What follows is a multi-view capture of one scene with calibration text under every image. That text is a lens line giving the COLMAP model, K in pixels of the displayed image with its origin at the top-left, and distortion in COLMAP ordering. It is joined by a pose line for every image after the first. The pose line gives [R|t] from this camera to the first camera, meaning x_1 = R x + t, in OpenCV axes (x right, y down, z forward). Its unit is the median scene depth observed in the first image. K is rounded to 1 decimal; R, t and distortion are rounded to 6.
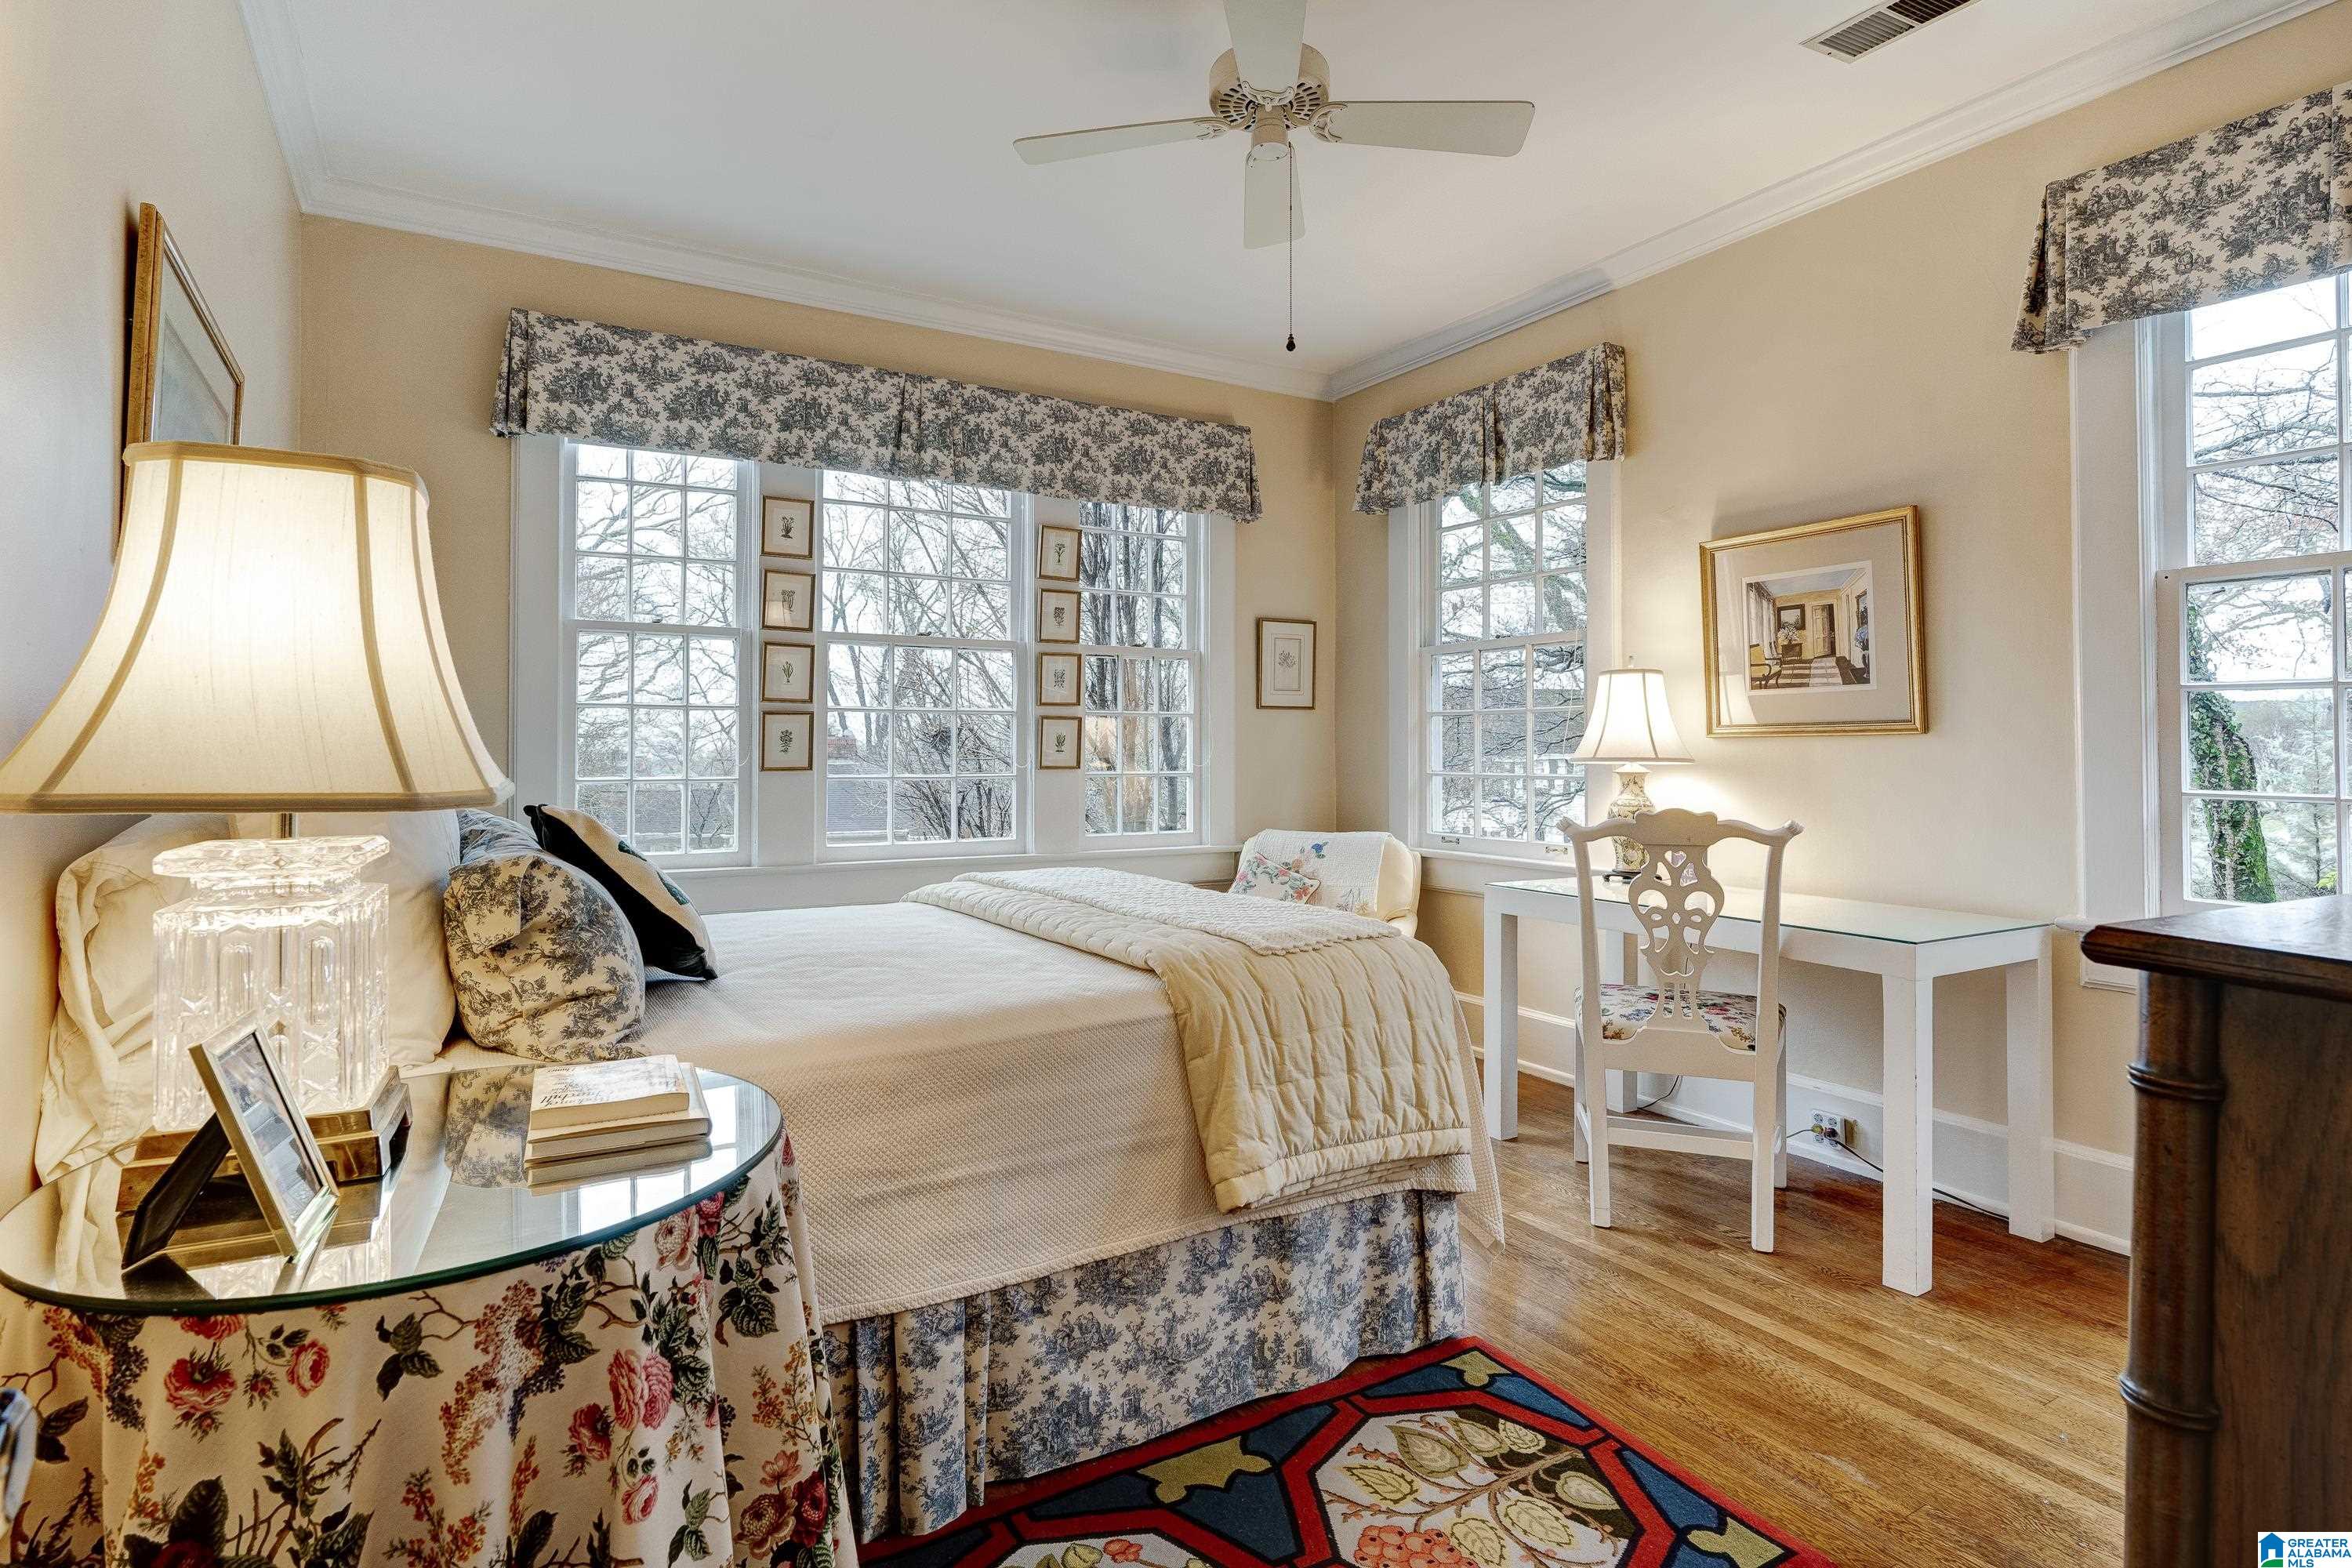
lens RADIAL K [[1197.4, 0, 1182.6], [0, 1197.4, 737.1], [0, 0, 1]] dist [-0.007757, -0.001082]
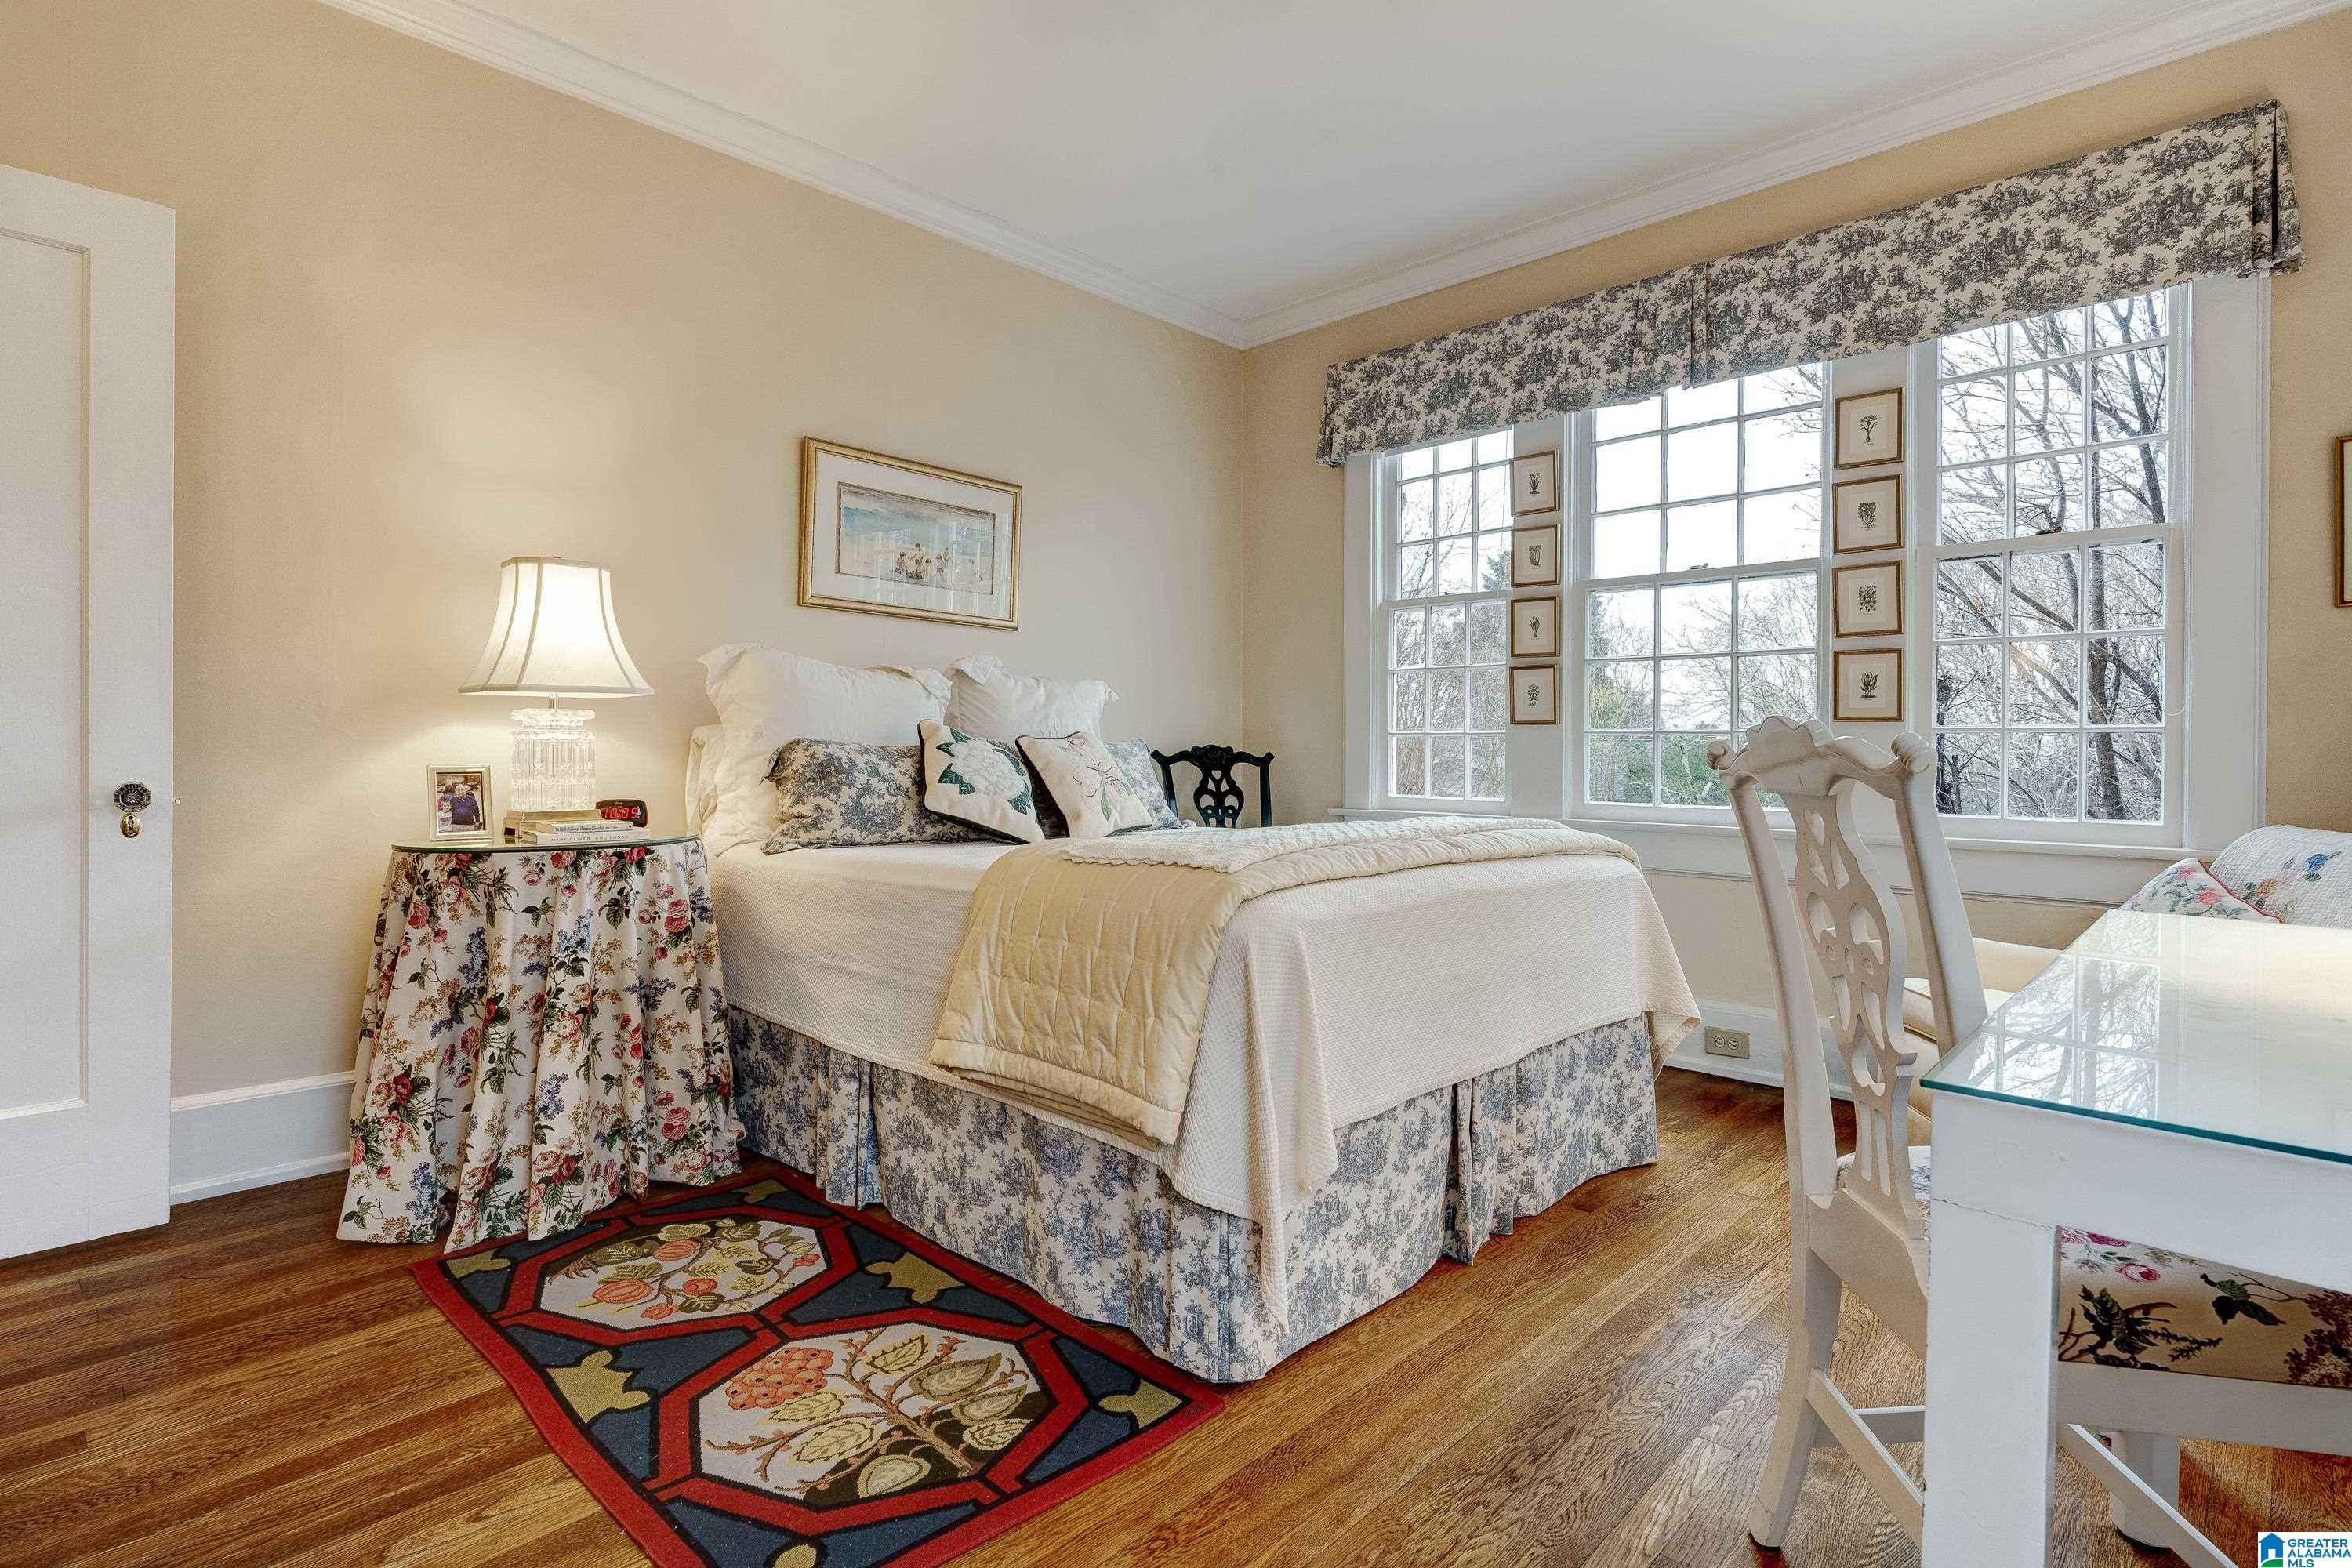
lens RADIAL K [[1170.5, 0, 1173.3], [0, 1170.5, 764.8], [0, 0, 1]] dist [-0.000953, 0.000145]
pose [[0.256137, 0.011346, -0.966574, 1.095552], [0.003434, 0.999914, 0.012647, 0.097194], [0.966634, -0.006558, 0.256076, 0.893721]]
